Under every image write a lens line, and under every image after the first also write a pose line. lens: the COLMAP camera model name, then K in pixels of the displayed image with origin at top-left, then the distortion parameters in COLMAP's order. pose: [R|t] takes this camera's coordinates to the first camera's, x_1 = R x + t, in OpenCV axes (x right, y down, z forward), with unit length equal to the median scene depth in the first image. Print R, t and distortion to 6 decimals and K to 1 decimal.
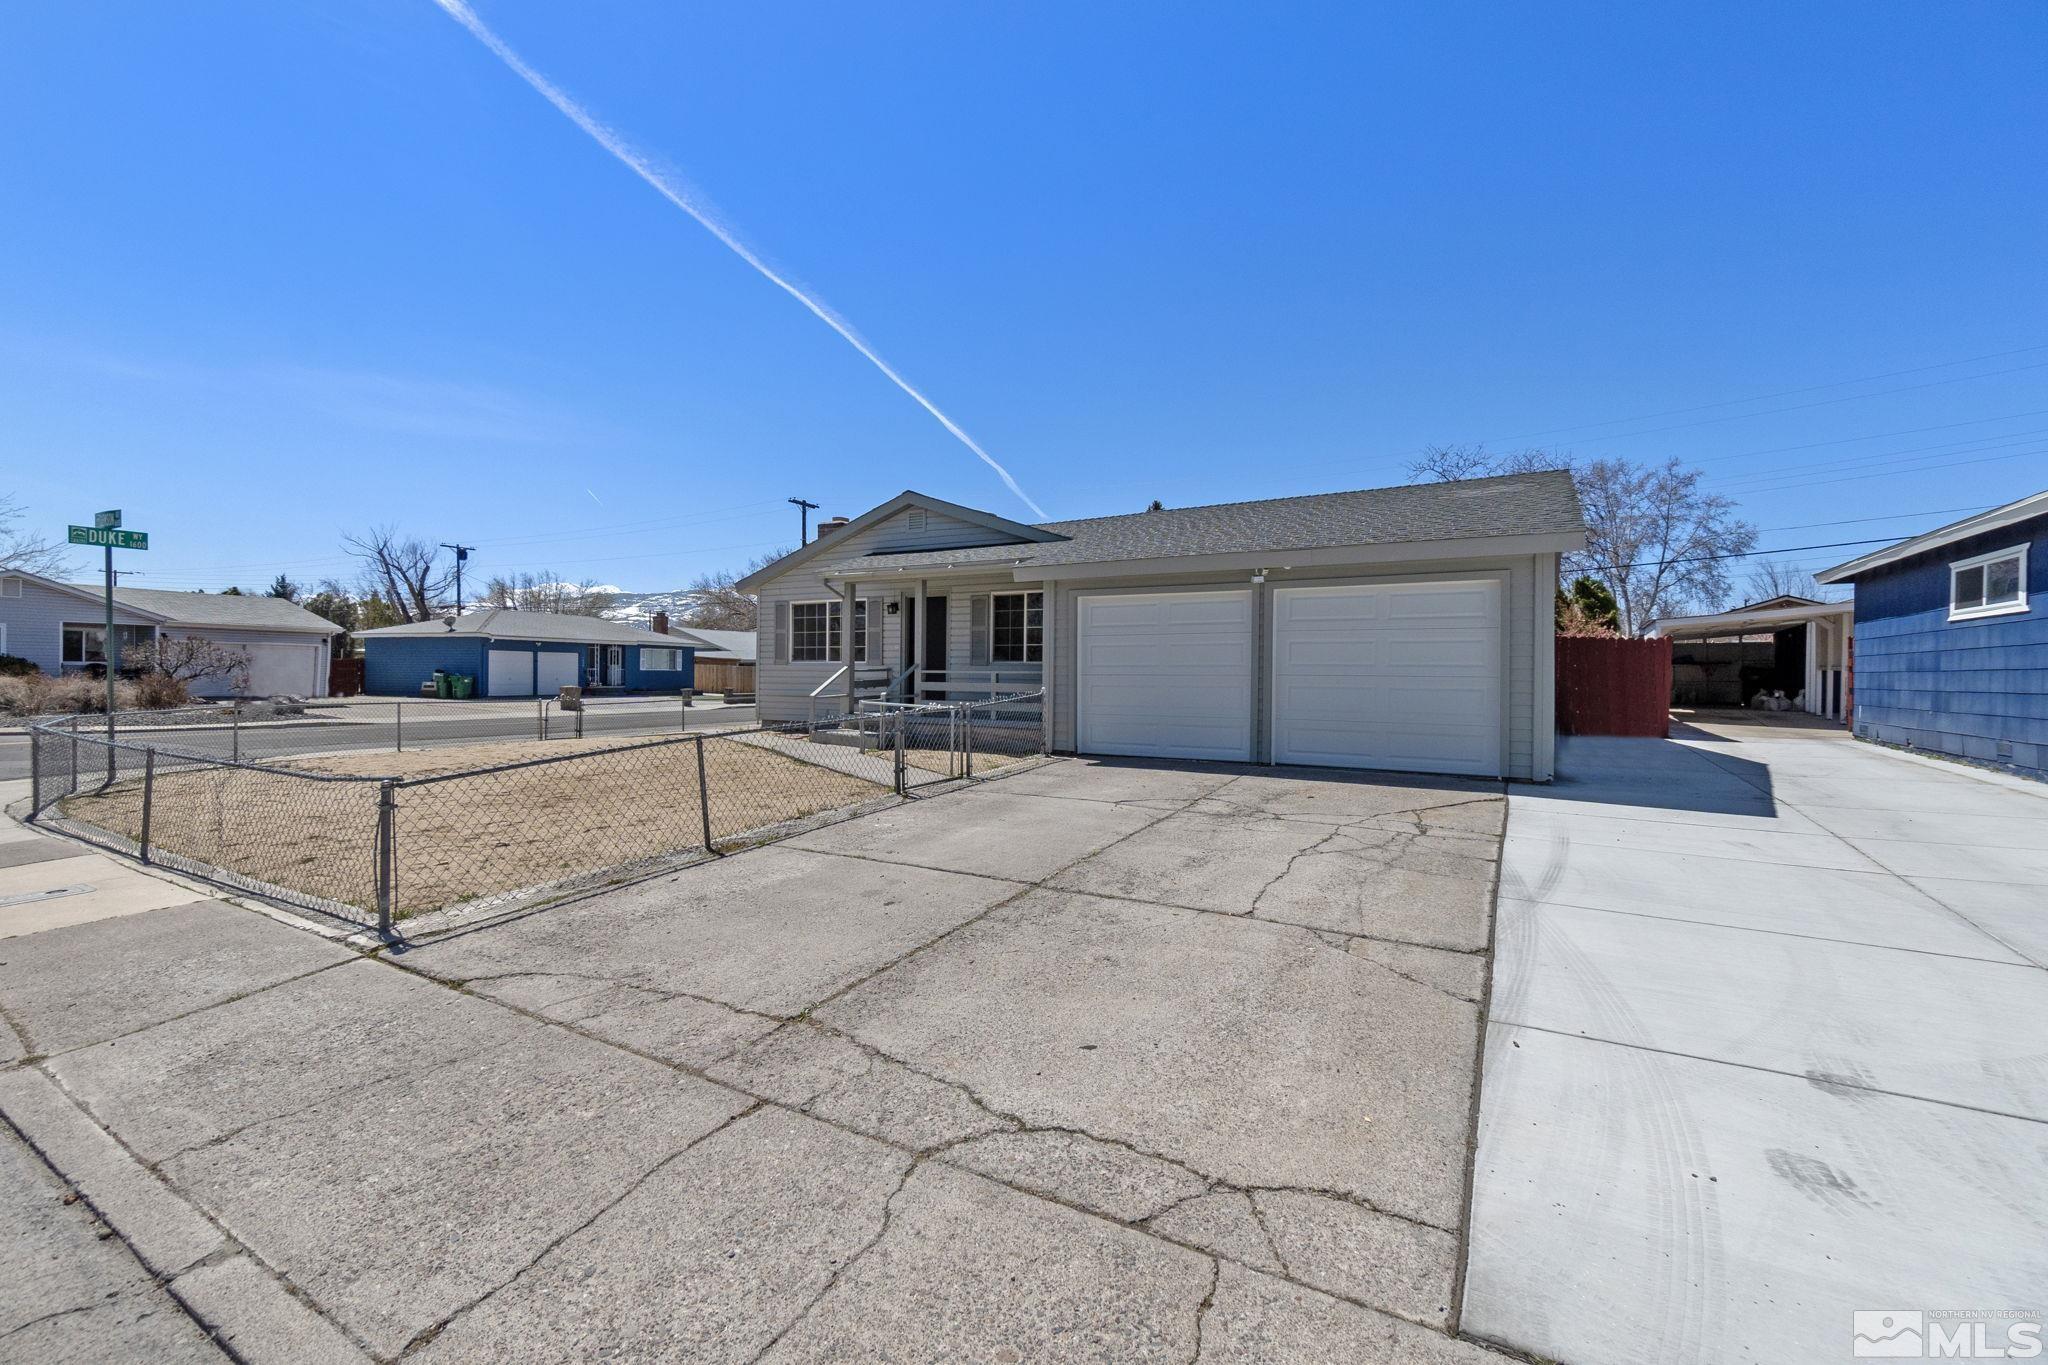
lens RADIAL K [[856.9, 0, 1032.4], [0, 856.9, 735.8], [0, 0, 1]] dist [0.000186, 0.000205]
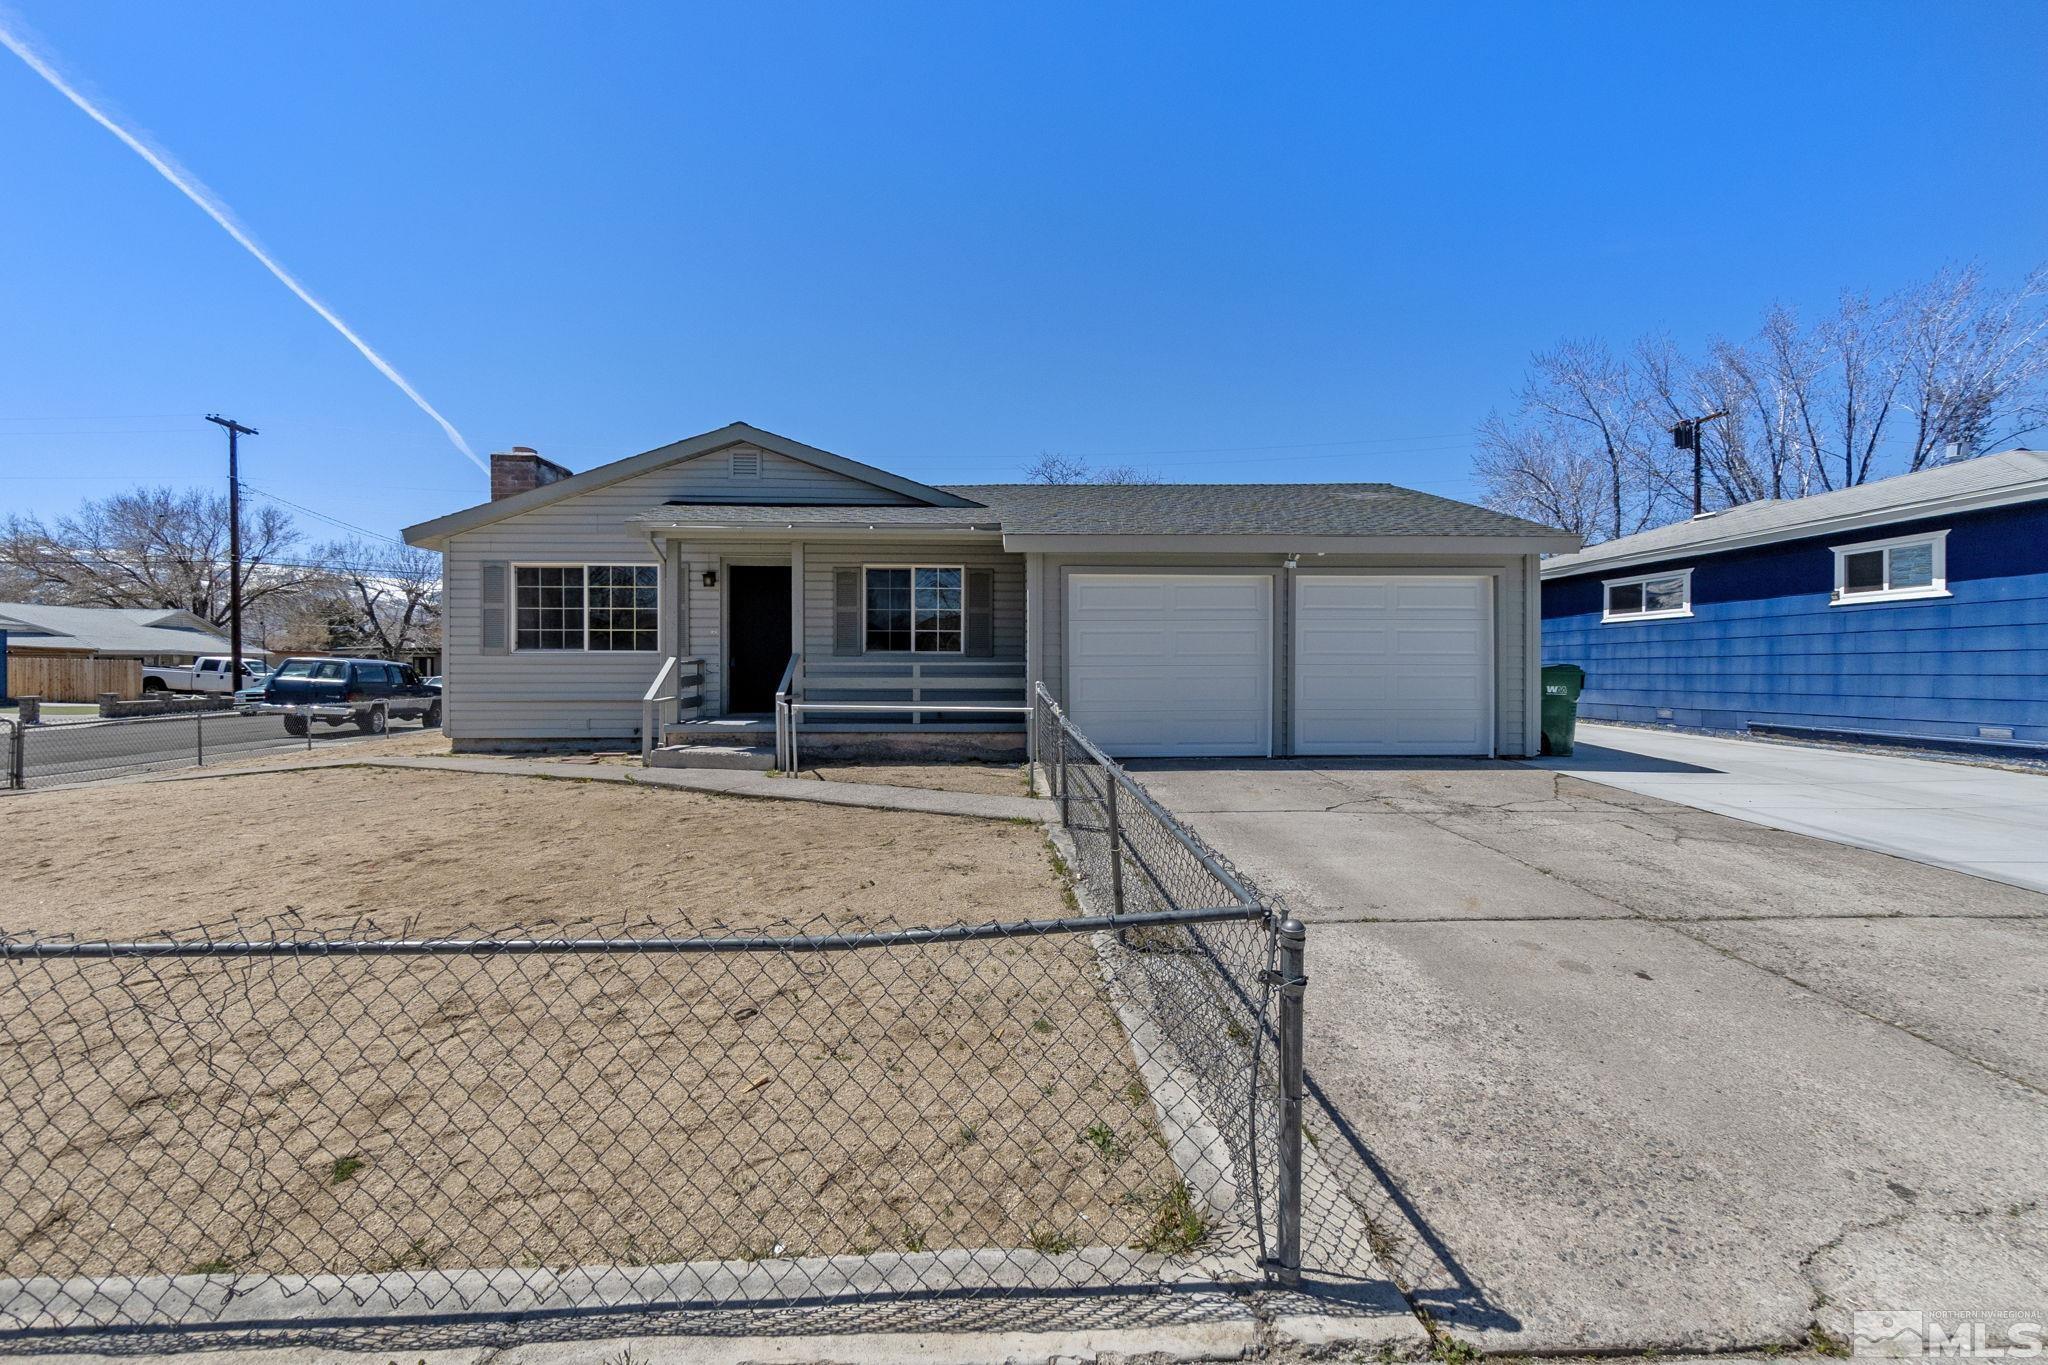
lens RADIAL K [[890.0, 0, 1022.0], [0, 890.0, 666.3], [0, 0, 1]] dist [-0.022585, 0.008851]
pose [[0.847719, -0.006343, 0.530408, -0.365560], [0.045517, 0.997110, -0.060823, -0.015674], [-0.528489, 0.075703, 0.845558, 0.231681]]
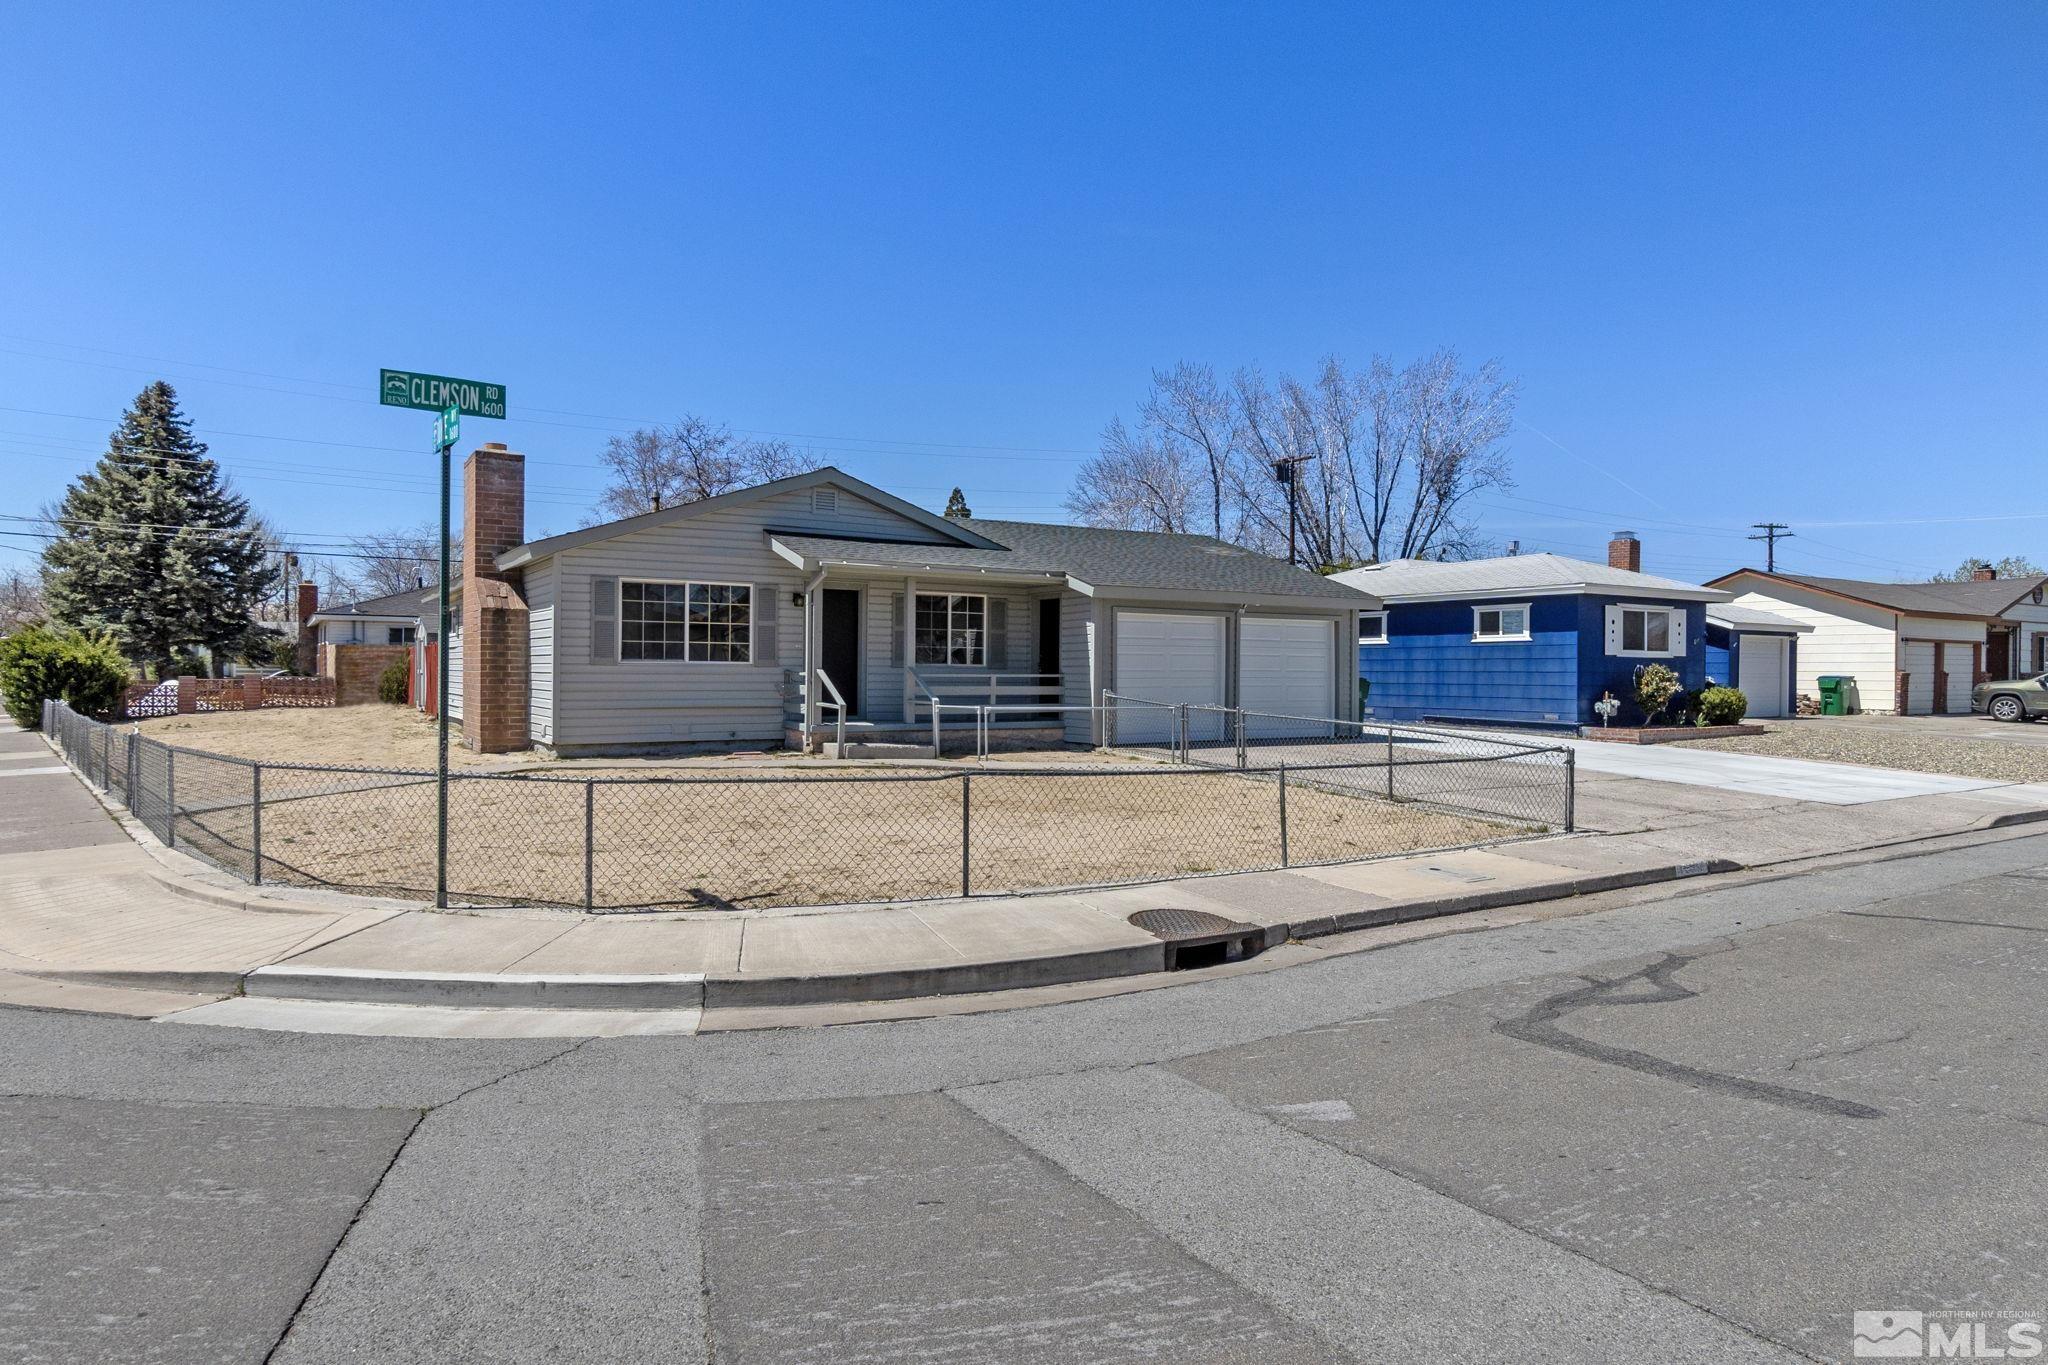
lens RADIAL K [[1167.2, 0, 1024.0], [0, 1167.2, 682.5], [0, 0, 1]] dist [-0.038607, 0.001414]
pose [[0.475960, -0.013895, 0.879357, -1.145598], [0.060209, 0.998044, -0.016819, -0.036893], [-0.877404, 0.060951, 0.475865, 0.281593]]
